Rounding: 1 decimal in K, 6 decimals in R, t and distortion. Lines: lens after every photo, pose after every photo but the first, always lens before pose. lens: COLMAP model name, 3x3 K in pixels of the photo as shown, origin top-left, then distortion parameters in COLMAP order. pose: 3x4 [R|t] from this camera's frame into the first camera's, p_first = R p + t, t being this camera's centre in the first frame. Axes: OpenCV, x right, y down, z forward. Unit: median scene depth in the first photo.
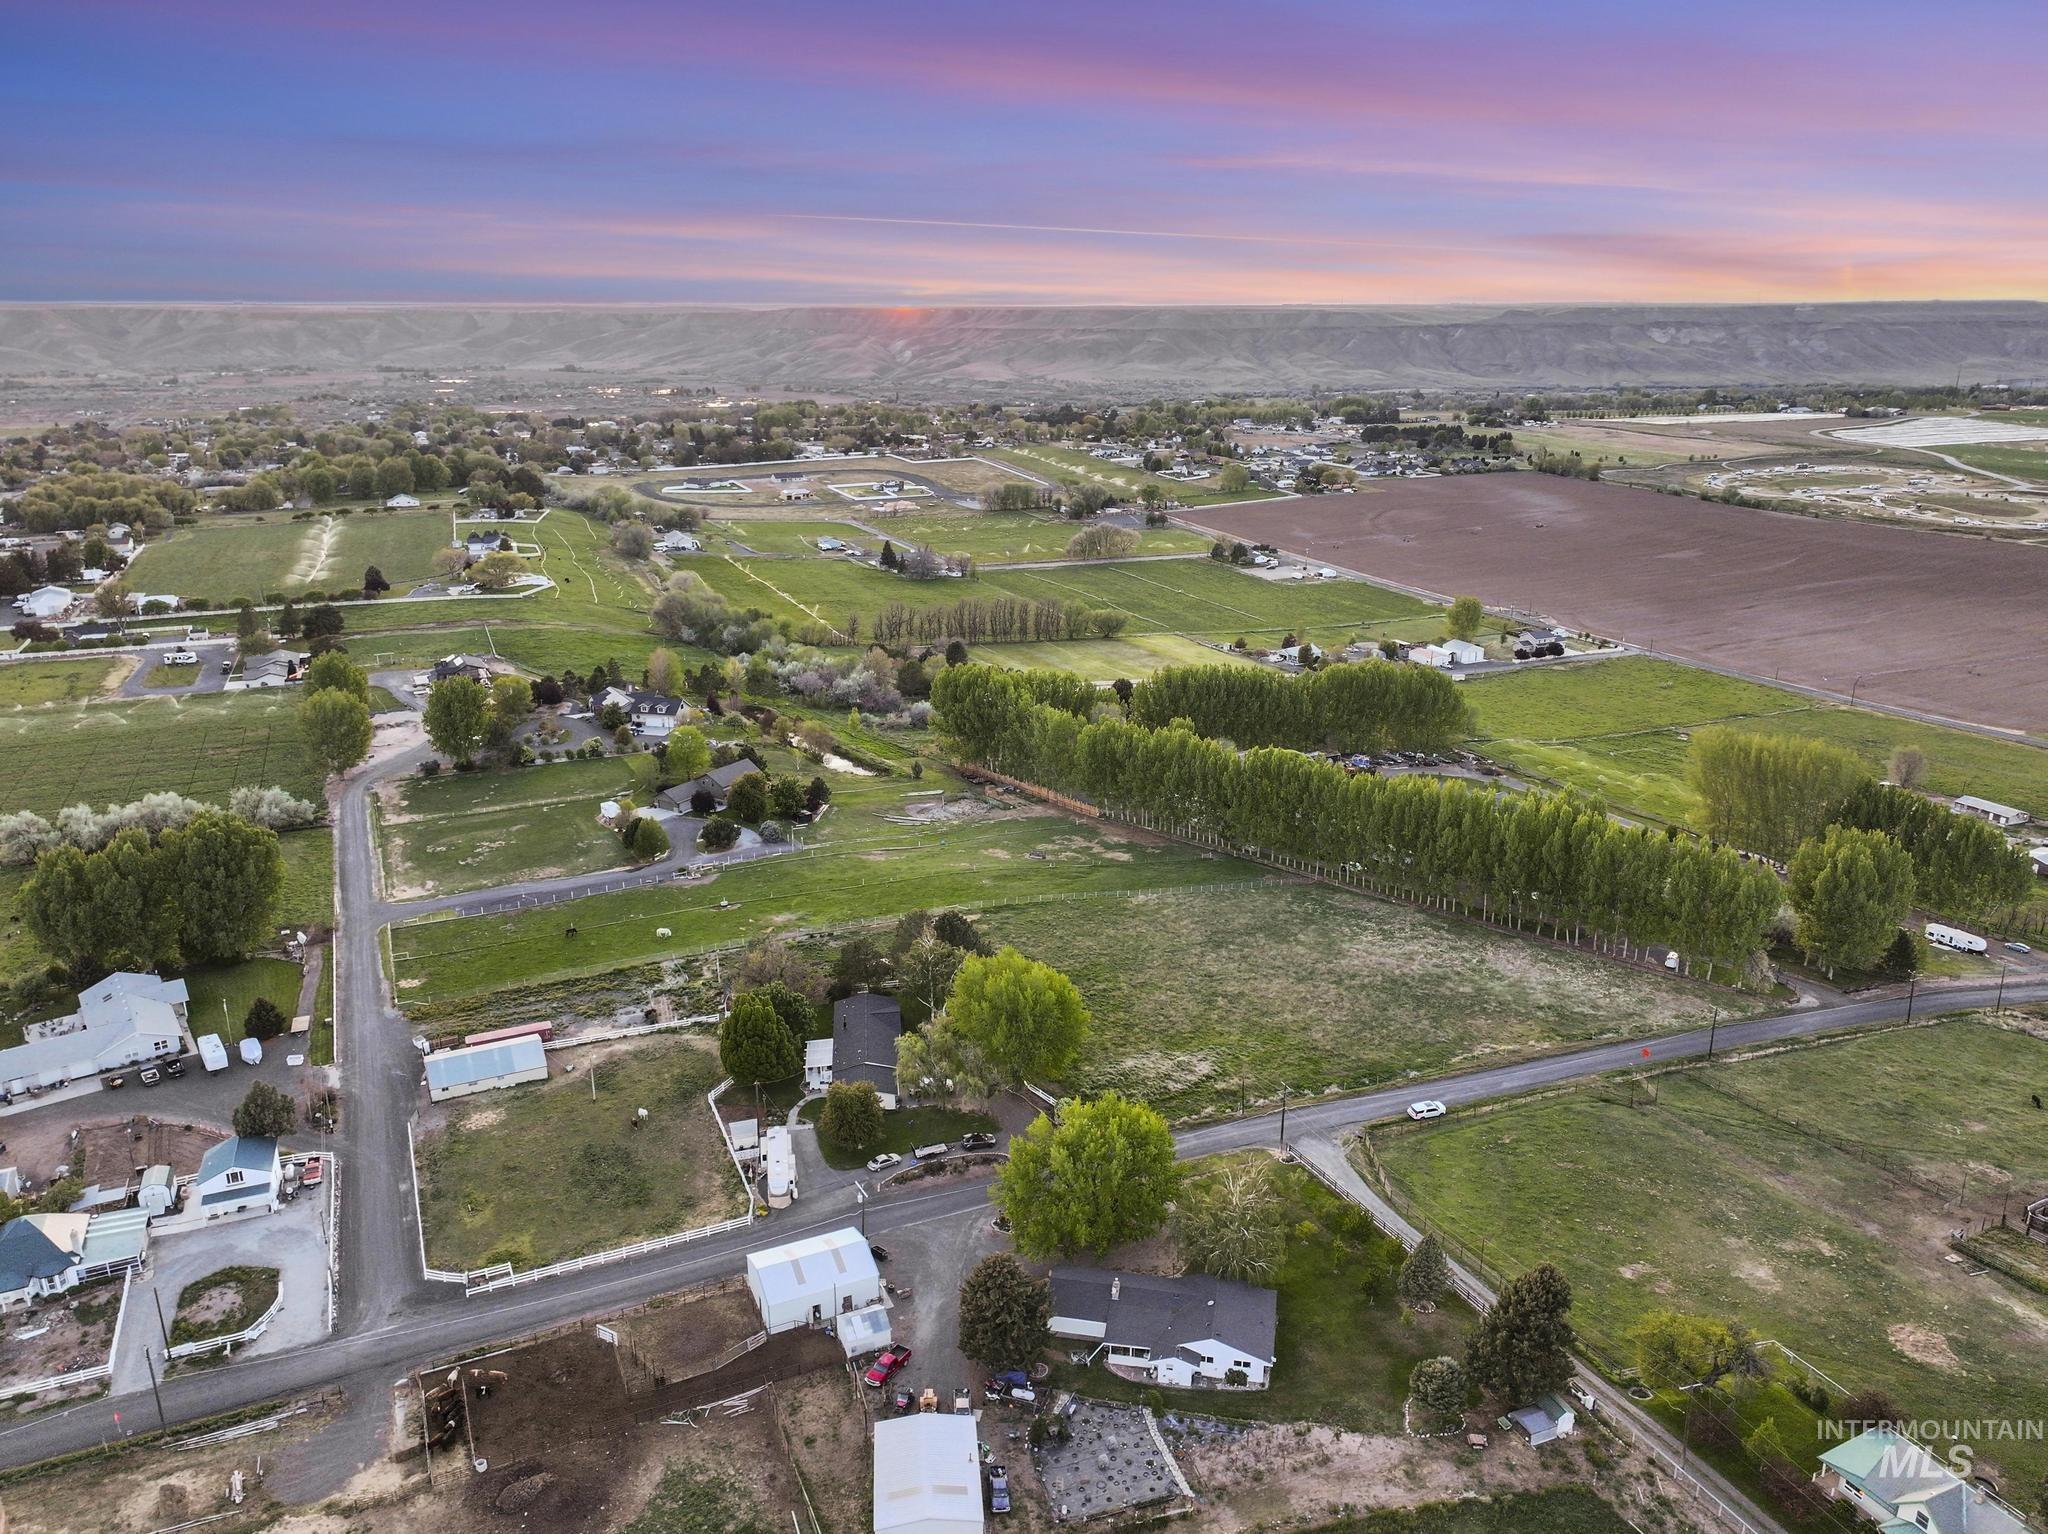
lens RADIAL K [[1434.6, 0, 1030.3], [0, 1434.6, 776.2], [0, 0, 1]] dist [0.000152, 0.016834]
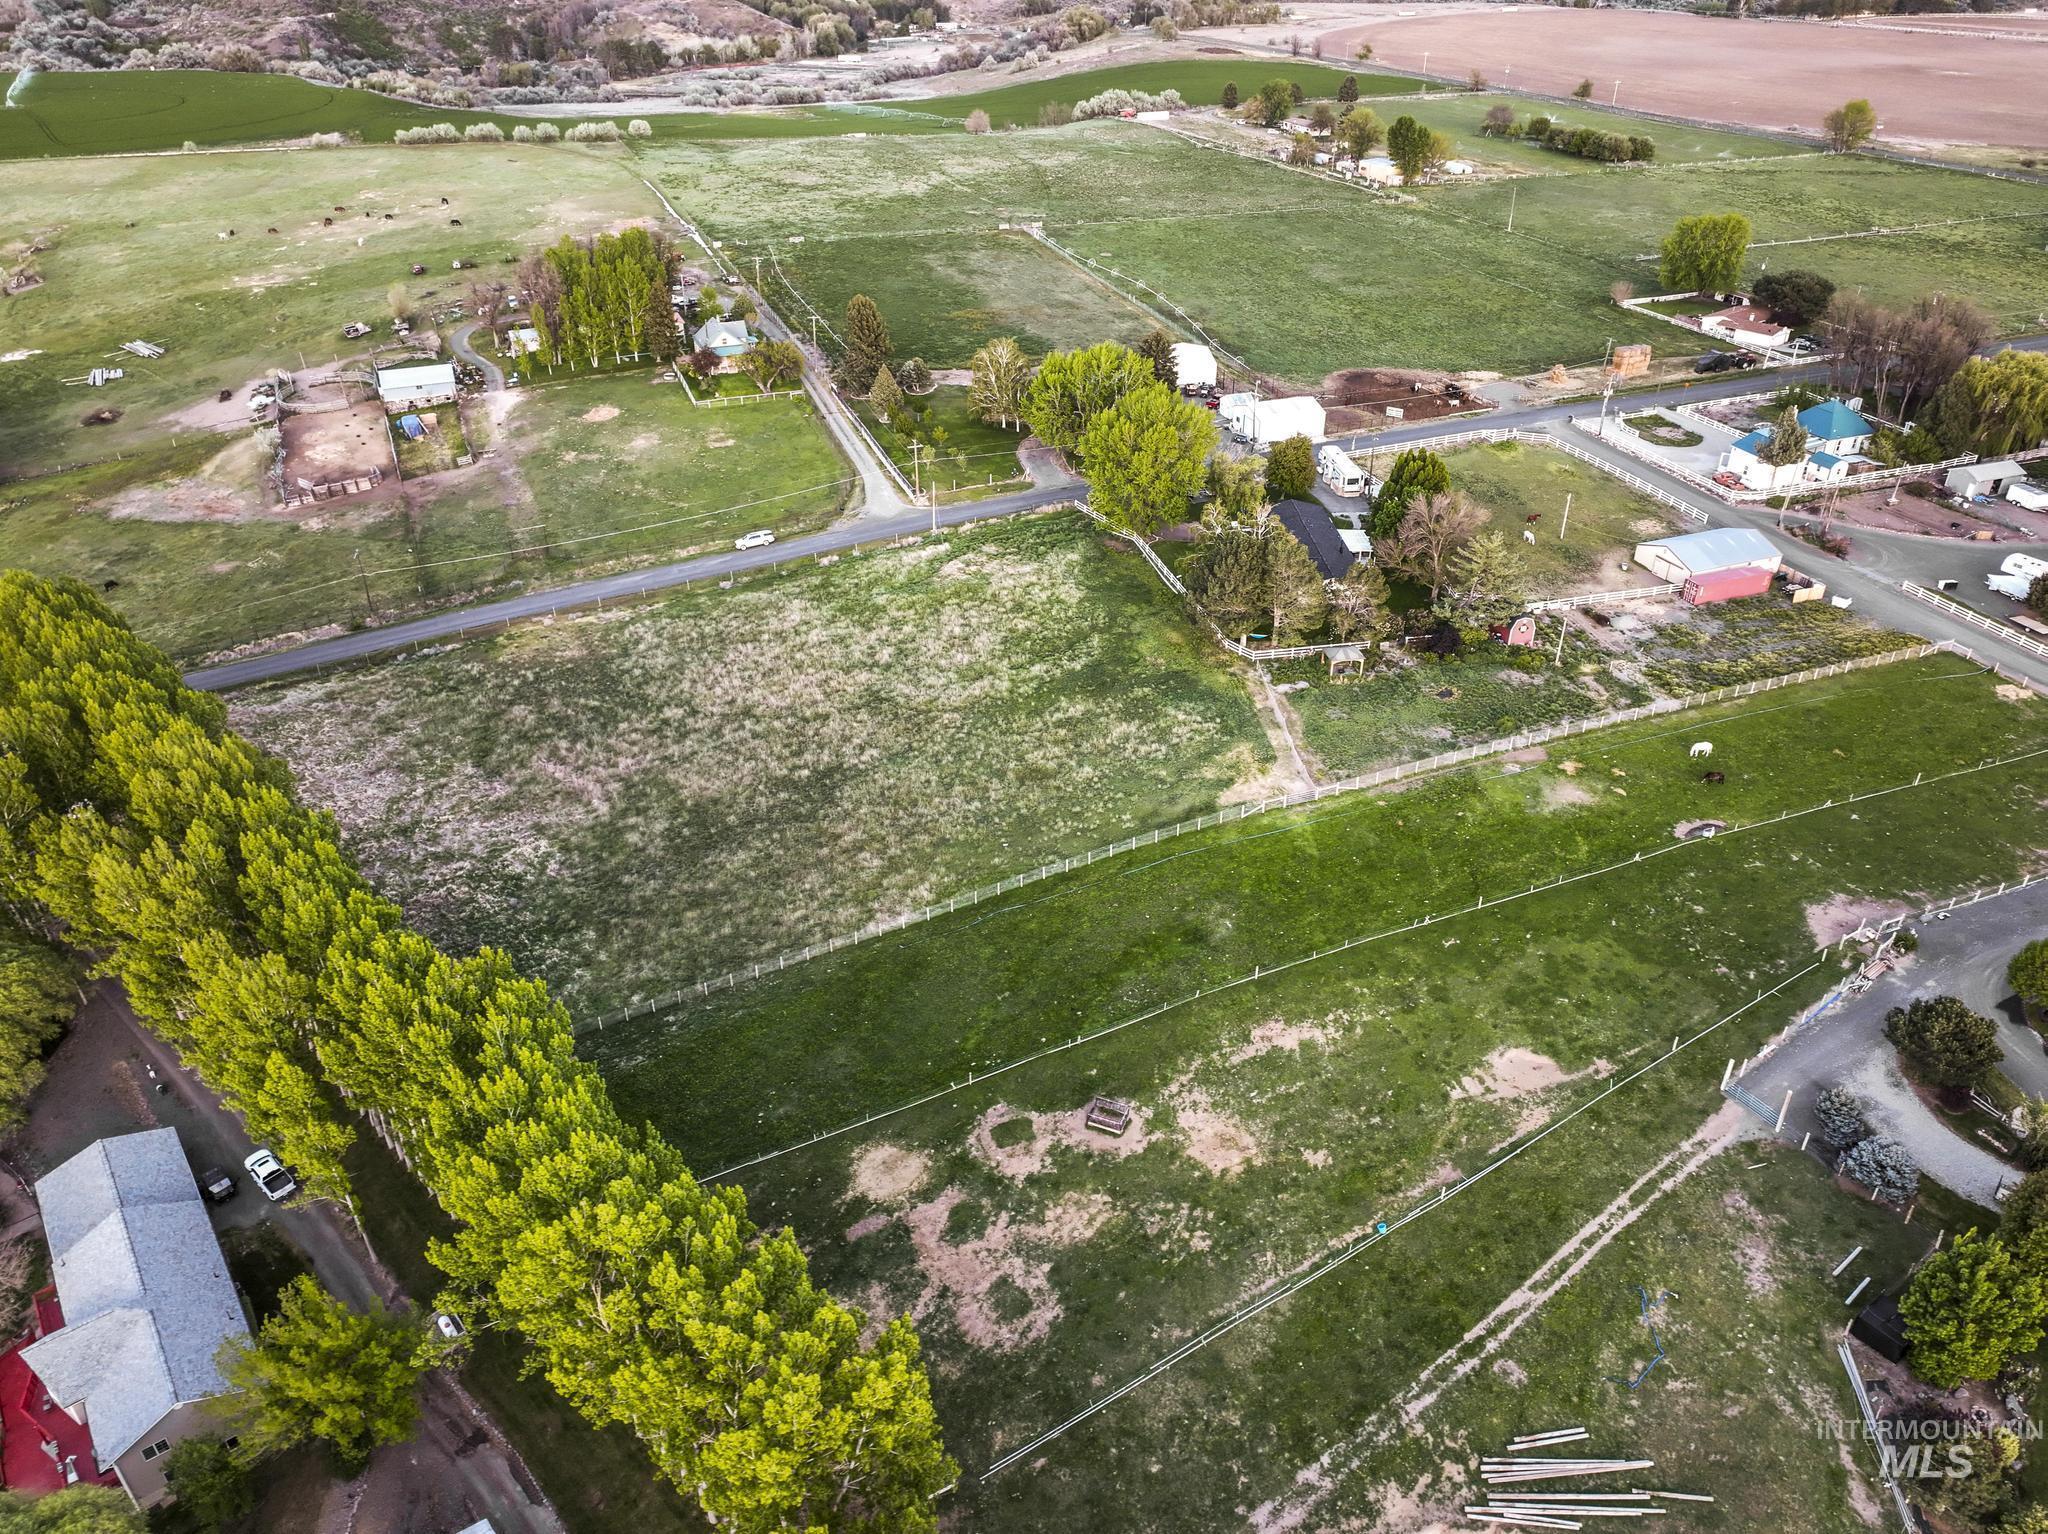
lens RADIAL K [[1434.6, 0, 1039.6], [0, 1434.6, 748.0], [0, 0, 1]] dist [0.000152, 0.016834]
pose [[-0.998145, -0.029392, 0.053310, 0.005924], [0.020734, 0.659220, 0.751664, -0.302123], [-0.057236, 0.751375, -0.657388, 1.200949]]
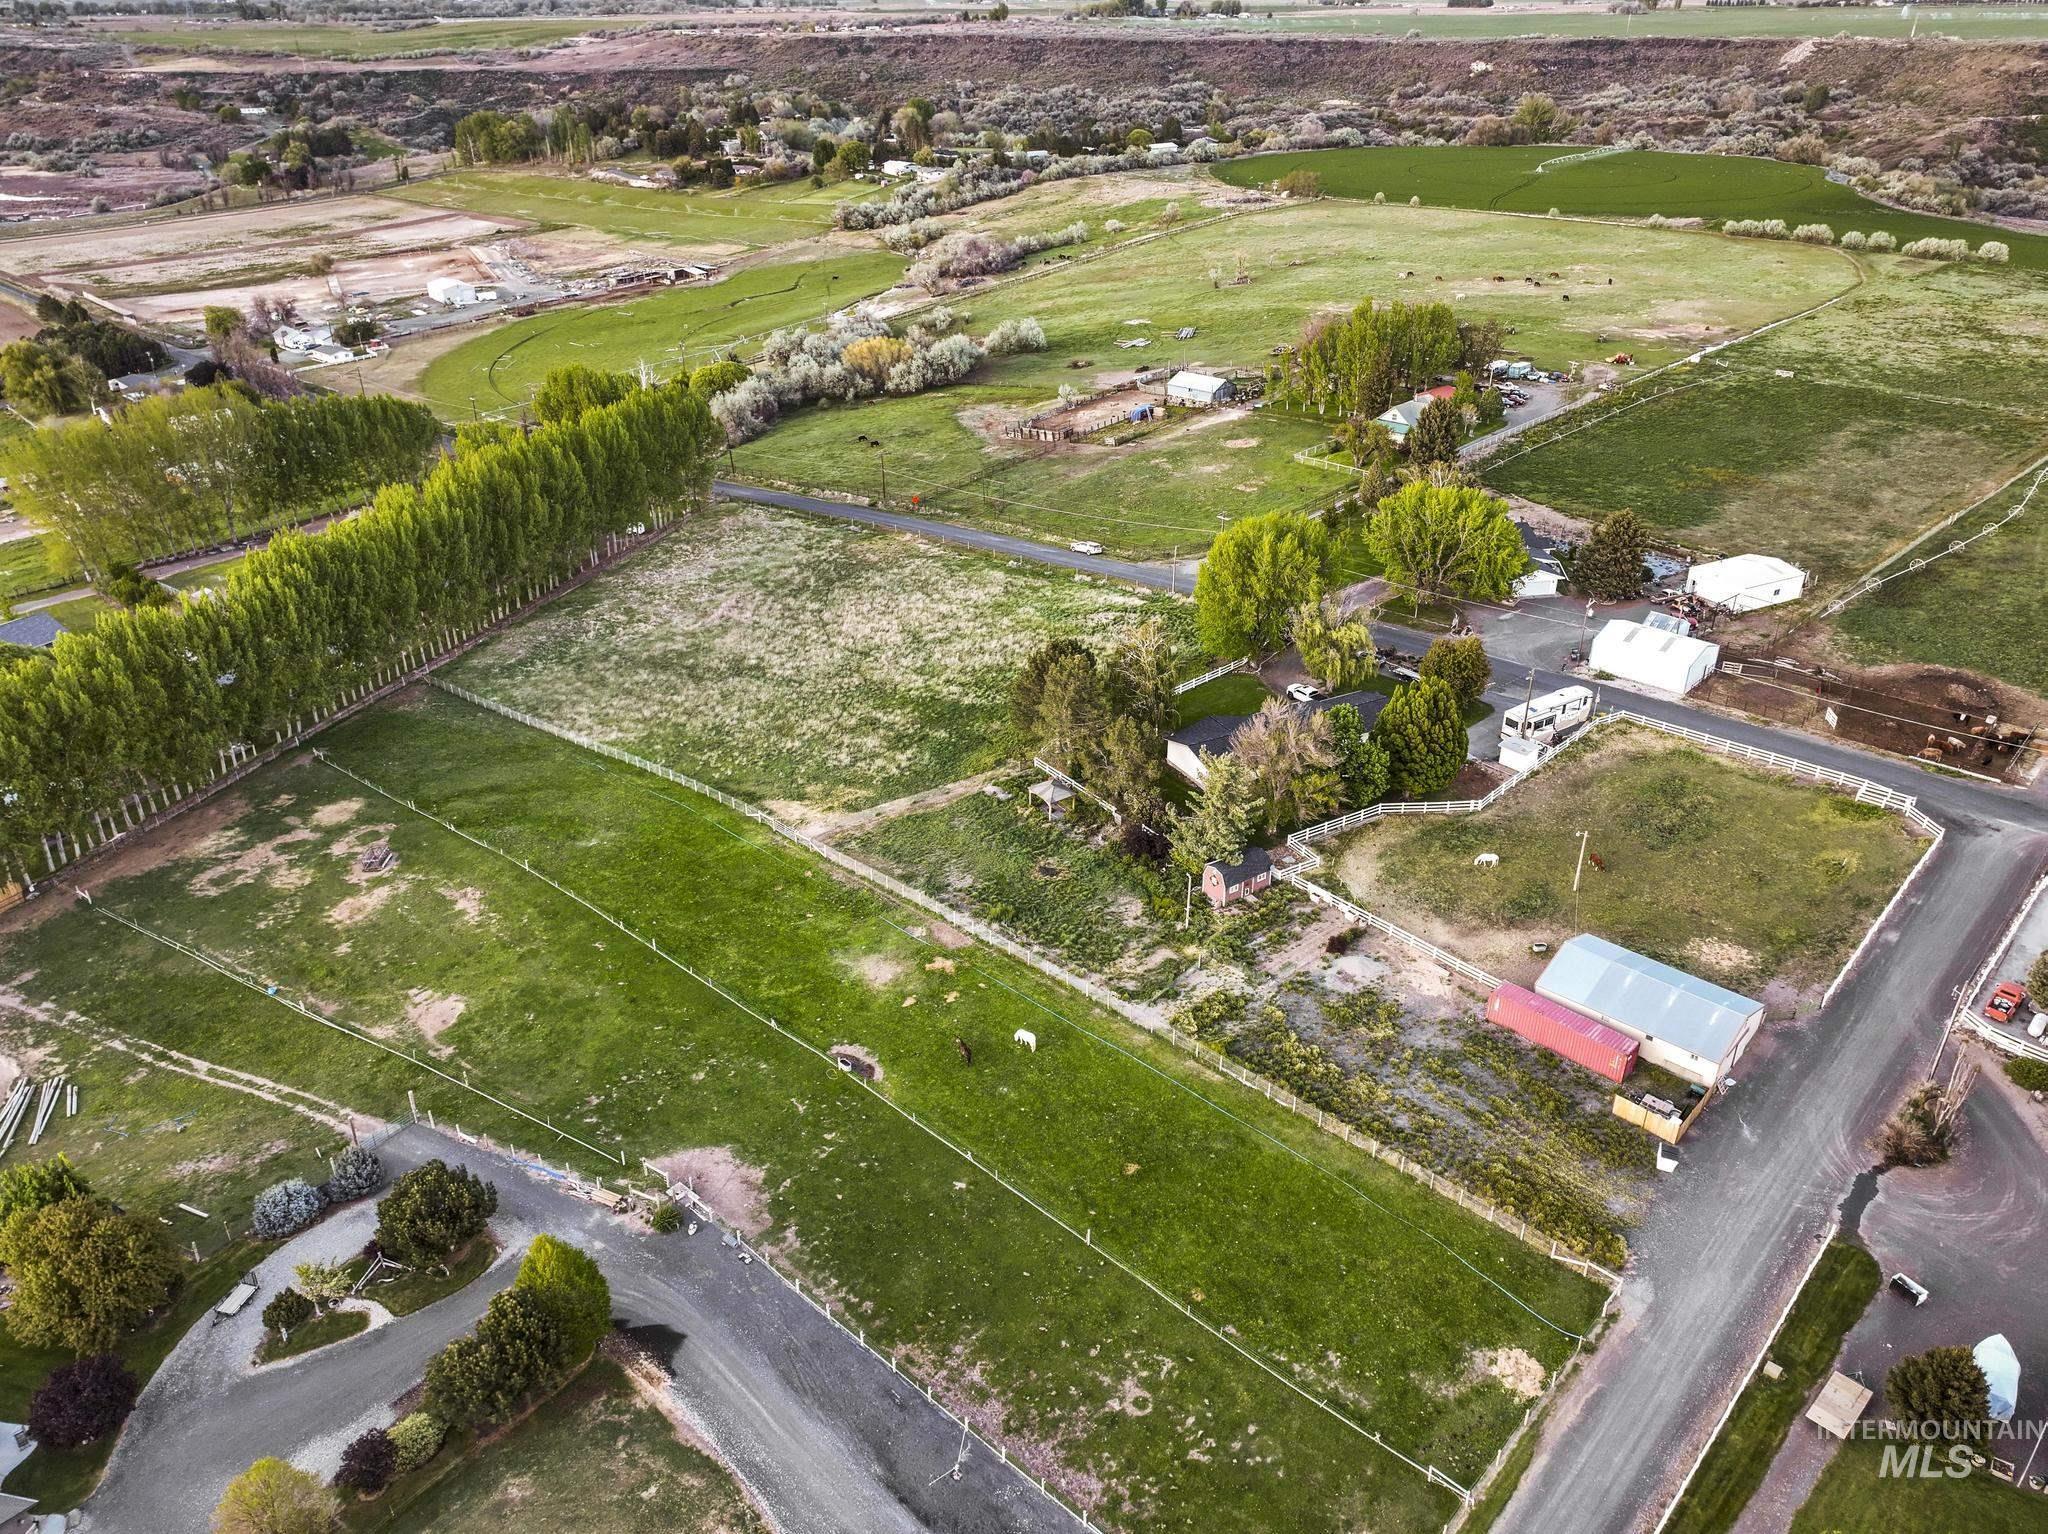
lens RADIAL K [[1434.6, 0, 1034.4], [0, 1434.6, 761.1], [0, 0, 1]] dist [0.000152, 0.016834]
pose [[-0.370980, -0.431460, 0.822324, -0.502514], [0.291628, 0.786587, 0.544273, -0.189043], [-0.881662, 0.441727, -0.165982, 0.878309]]
